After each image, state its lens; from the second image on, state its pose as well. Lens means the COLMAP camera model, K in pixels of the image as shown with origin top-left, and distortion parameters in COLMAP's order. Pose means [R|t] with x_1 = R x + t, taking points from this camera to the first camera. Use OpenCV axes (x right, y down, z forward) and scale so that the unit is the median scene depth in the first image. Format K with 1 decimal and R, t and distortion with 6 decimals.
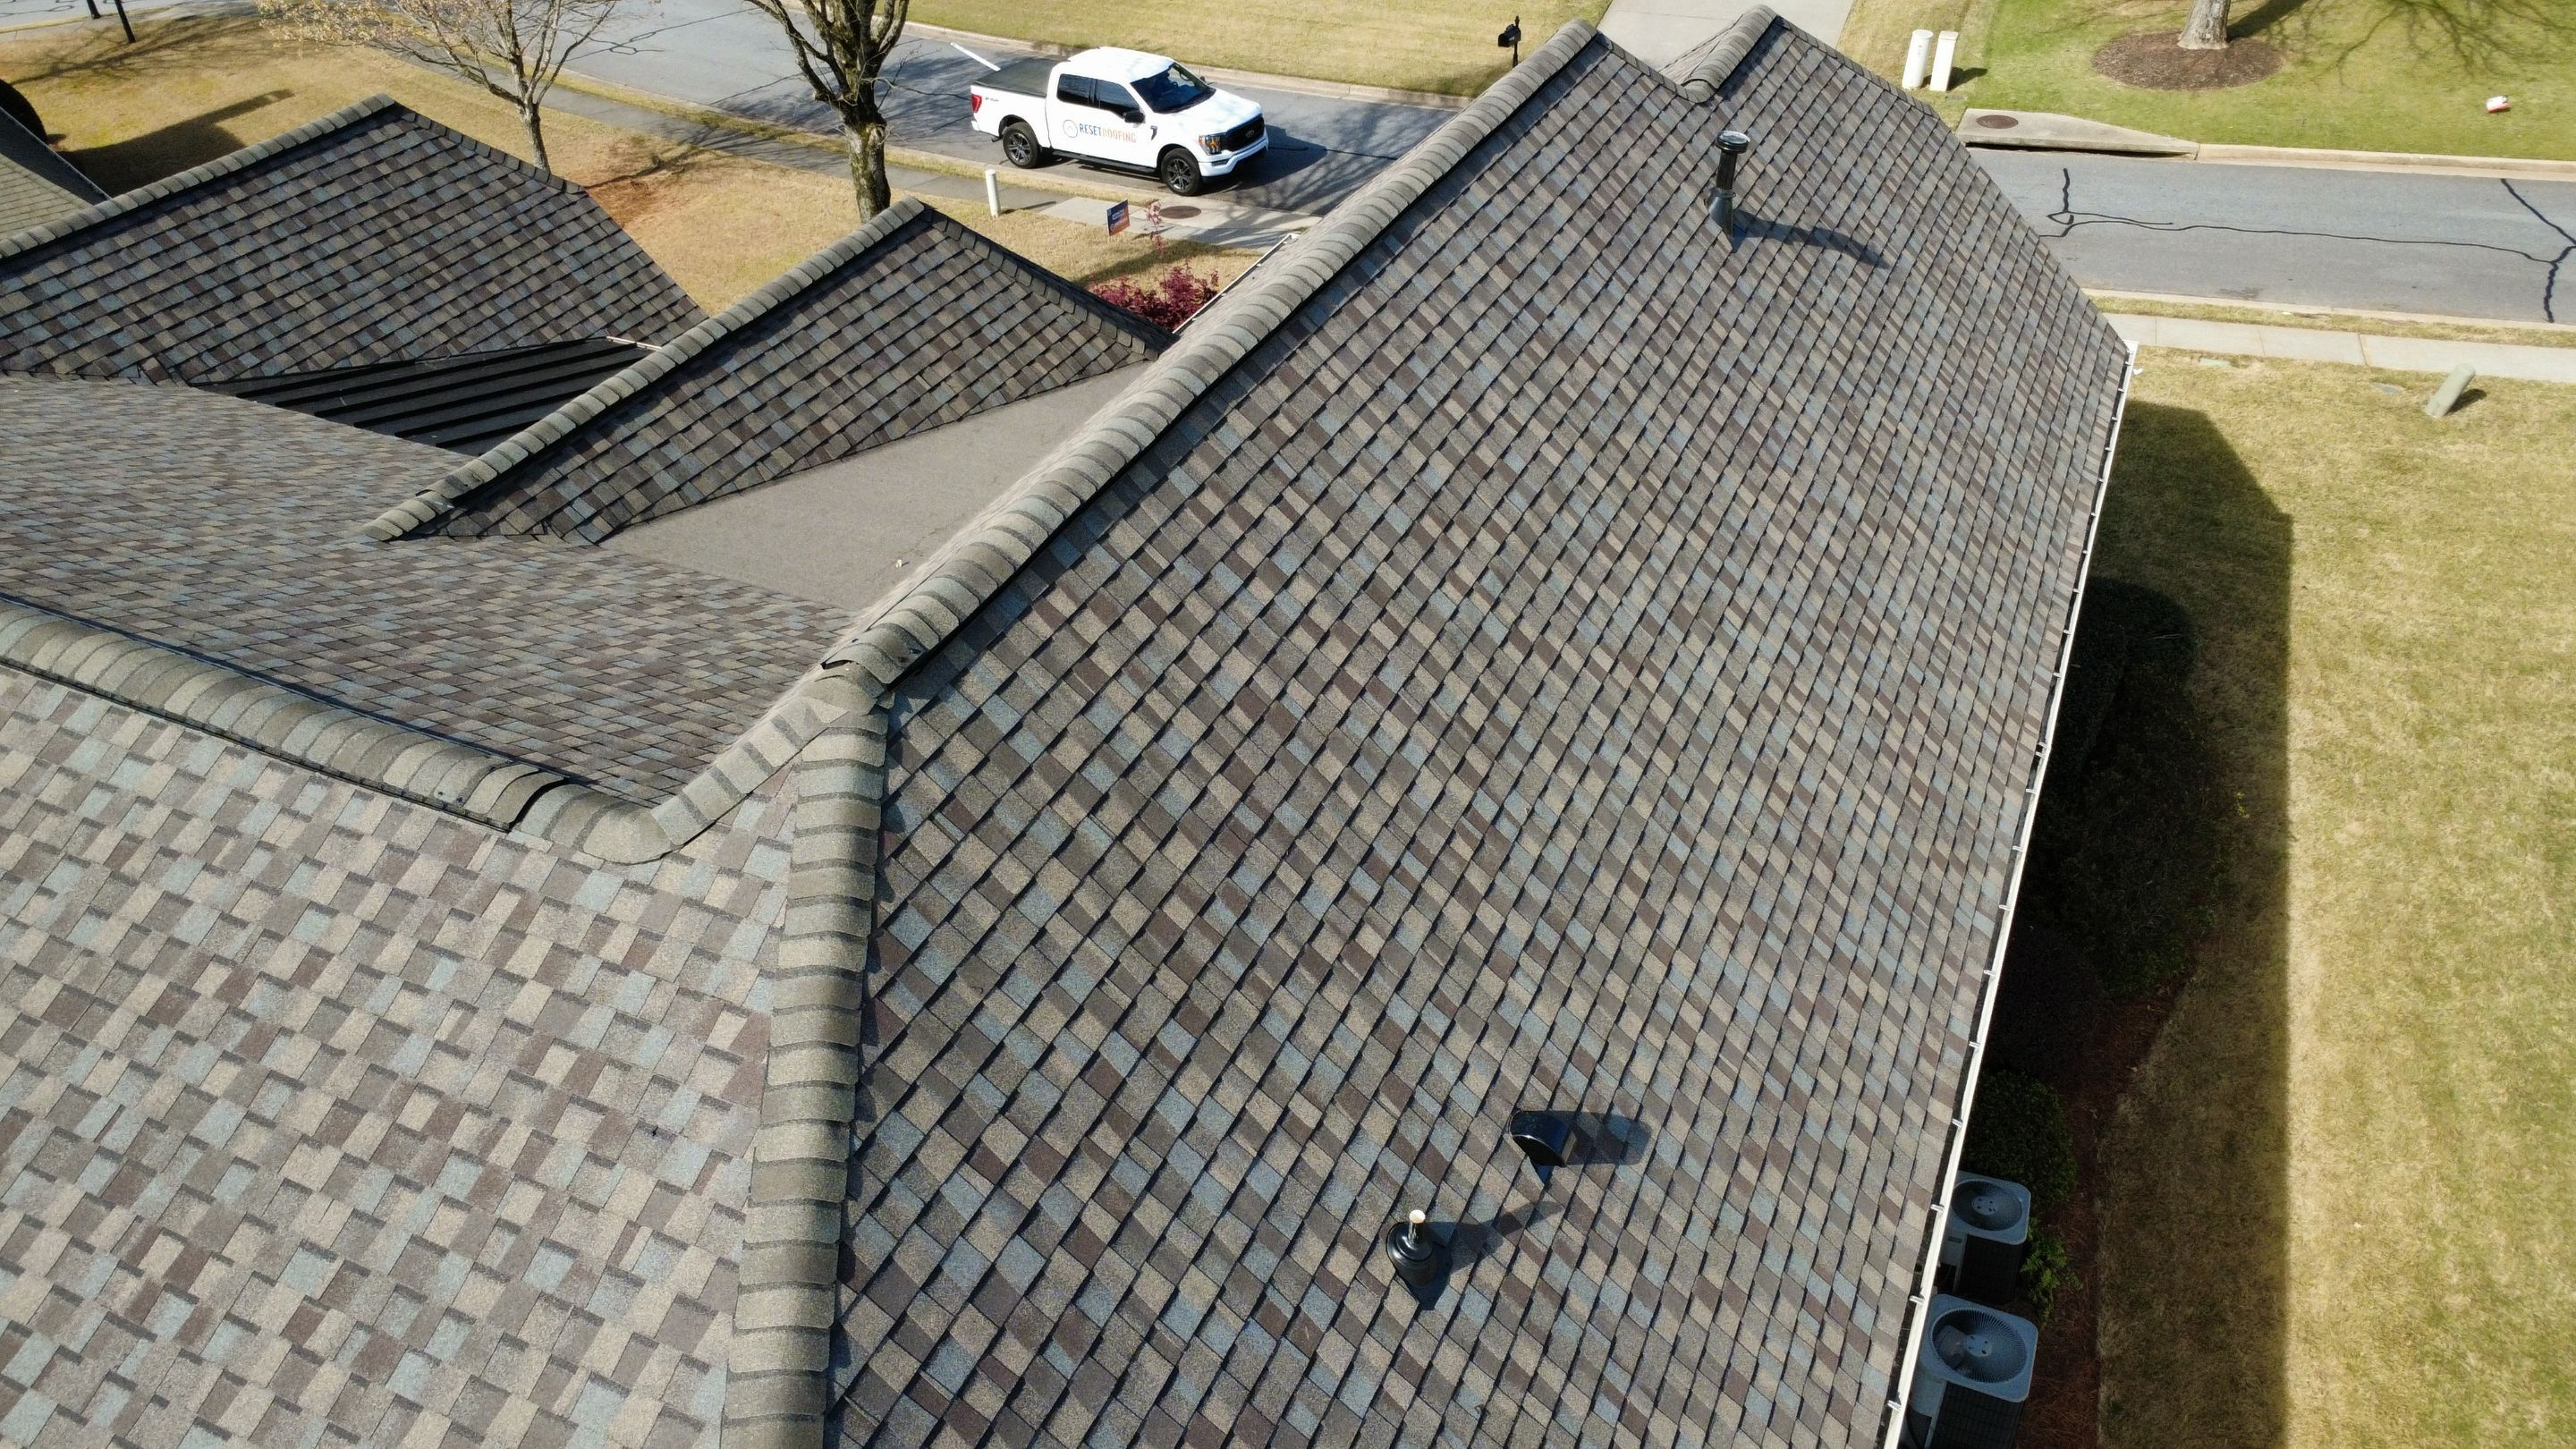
lens RADIAL K [[1895.8, 0, 1288.0], [0, 1895.8, 724.5], [0, 0, 1]] dist [0.003765, -0.002000]
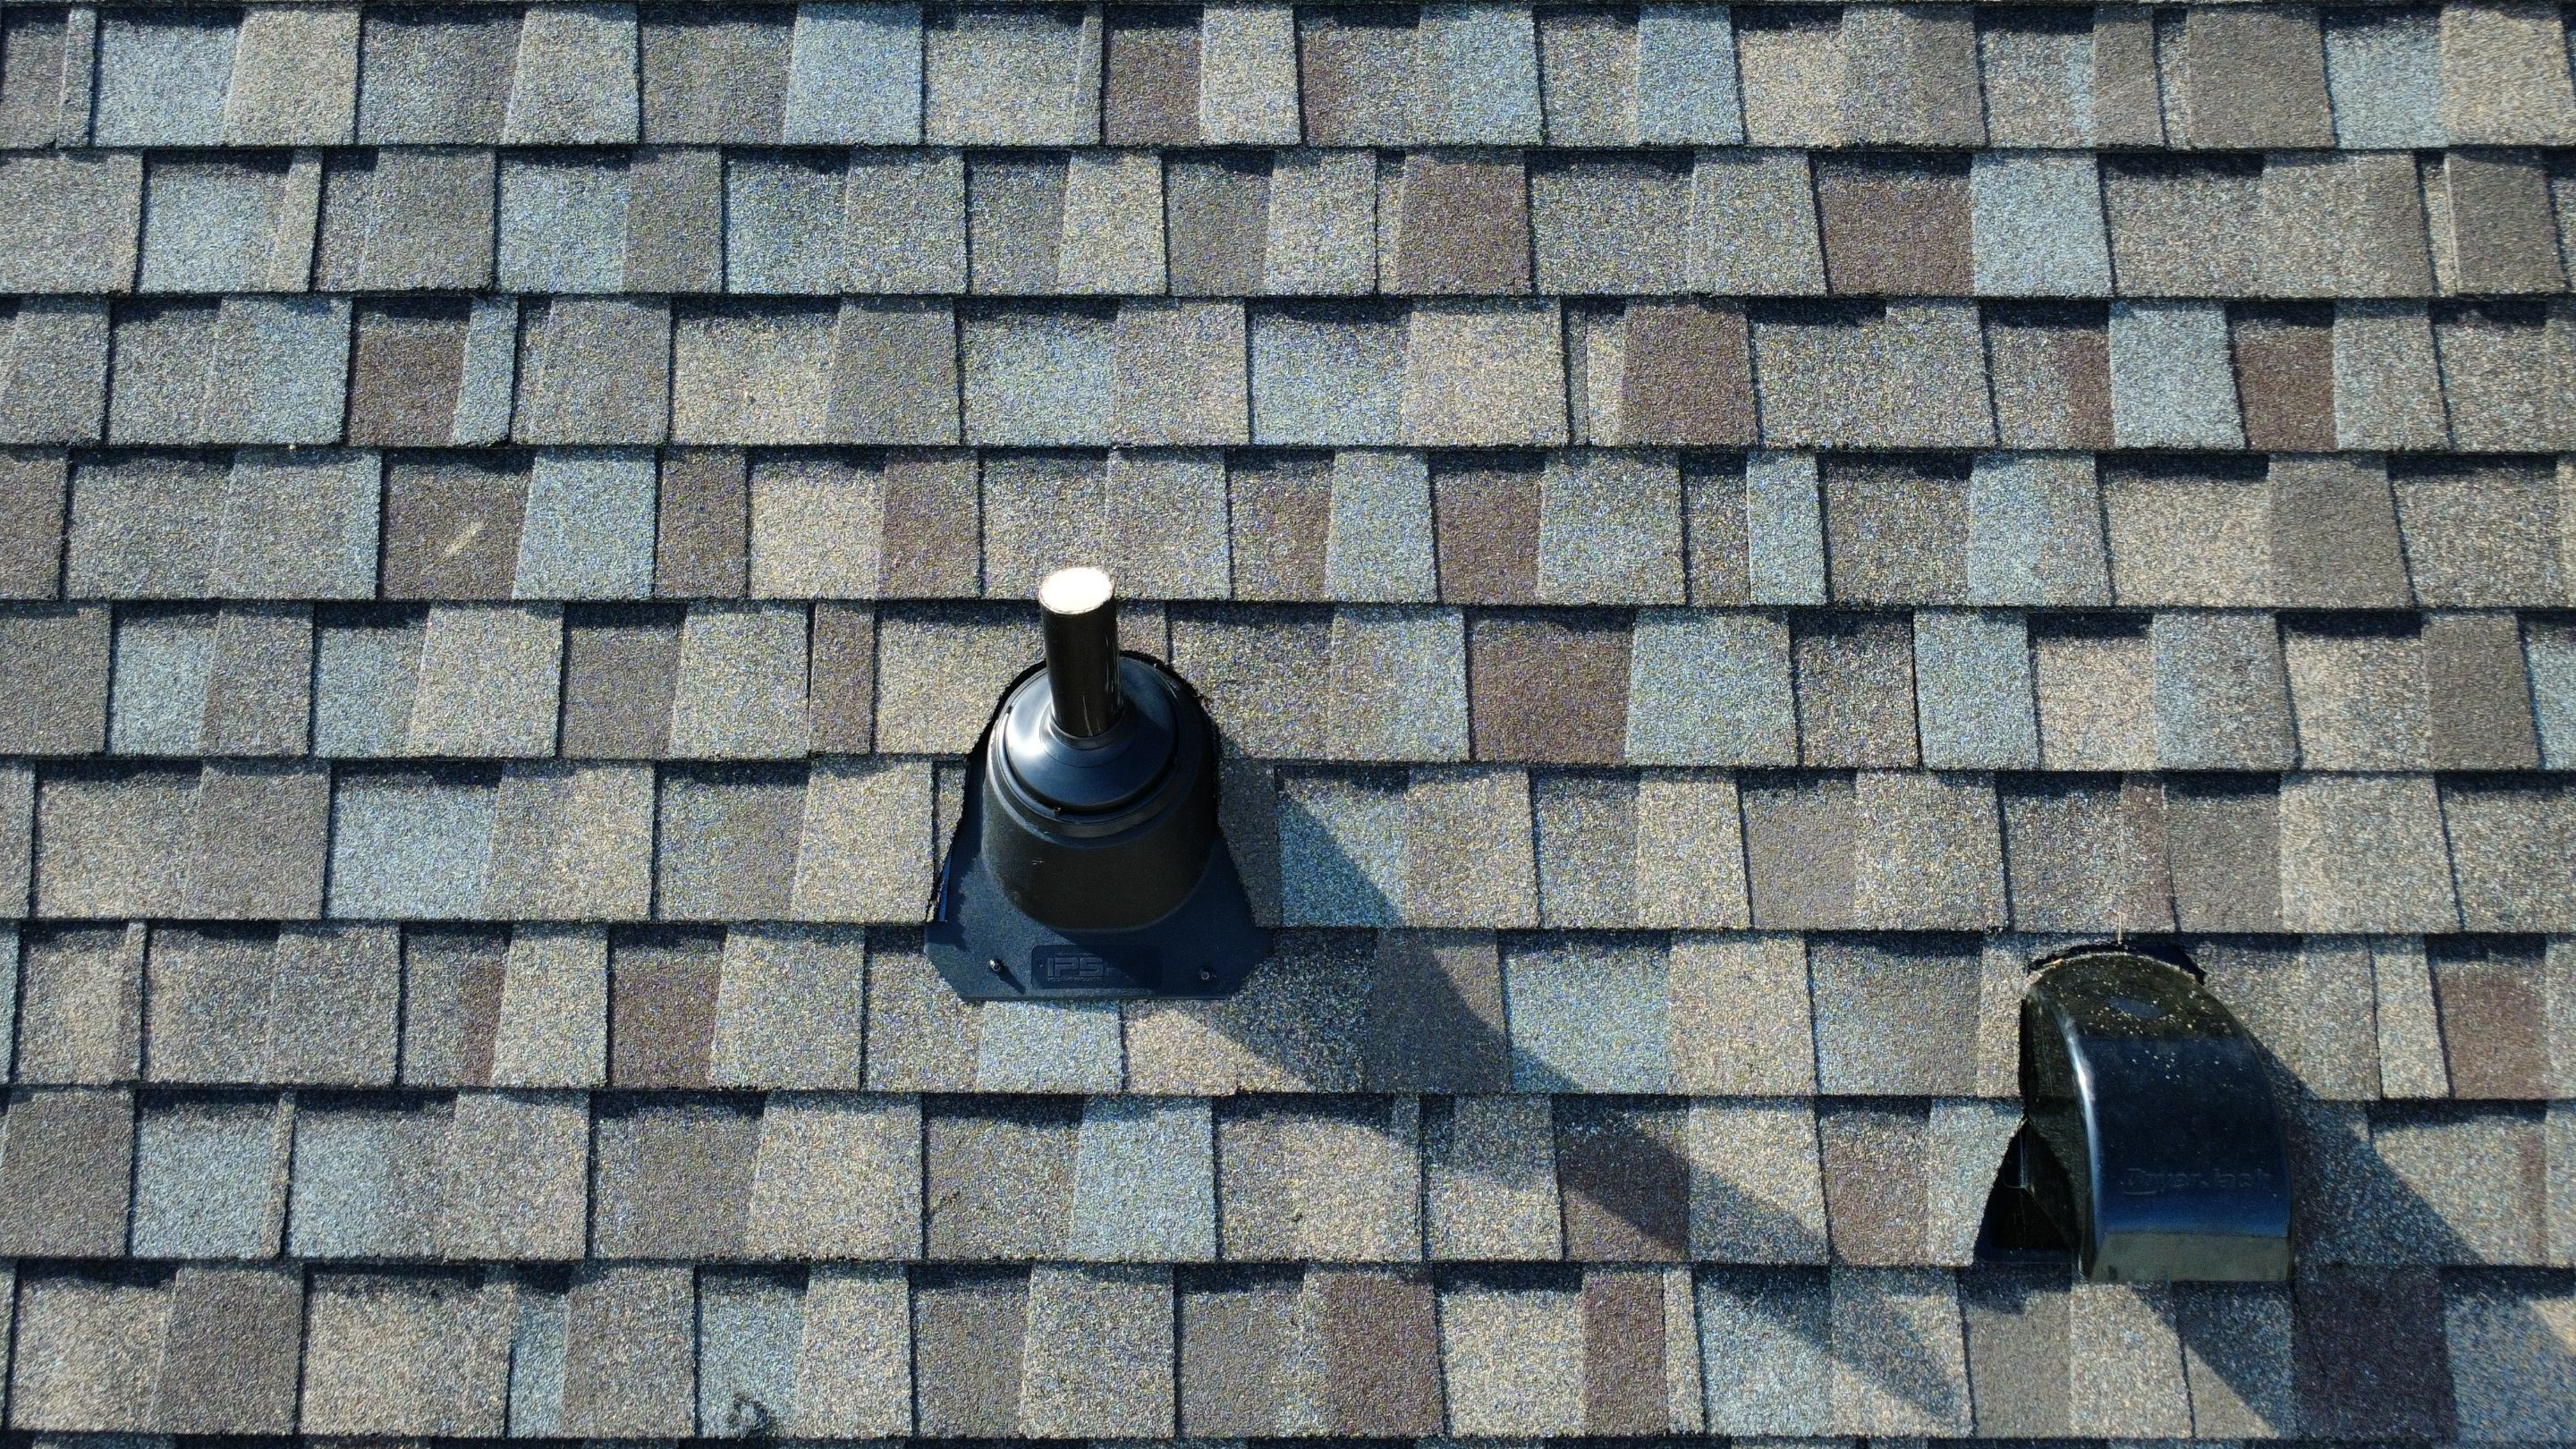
lens RADIAL K [[1895.8, 0, 1288.0], [0, 1895.8, 724.5], [0, 0, 1]] dist [0.003765, -0.002000]
pose [[0.404142, 0.595094, -0.694646, 0.228450], [-0.538952, 0.768523, 0.344823, 0.178496], [0.739054, 0.235023, 0.631319, 0.858225]]
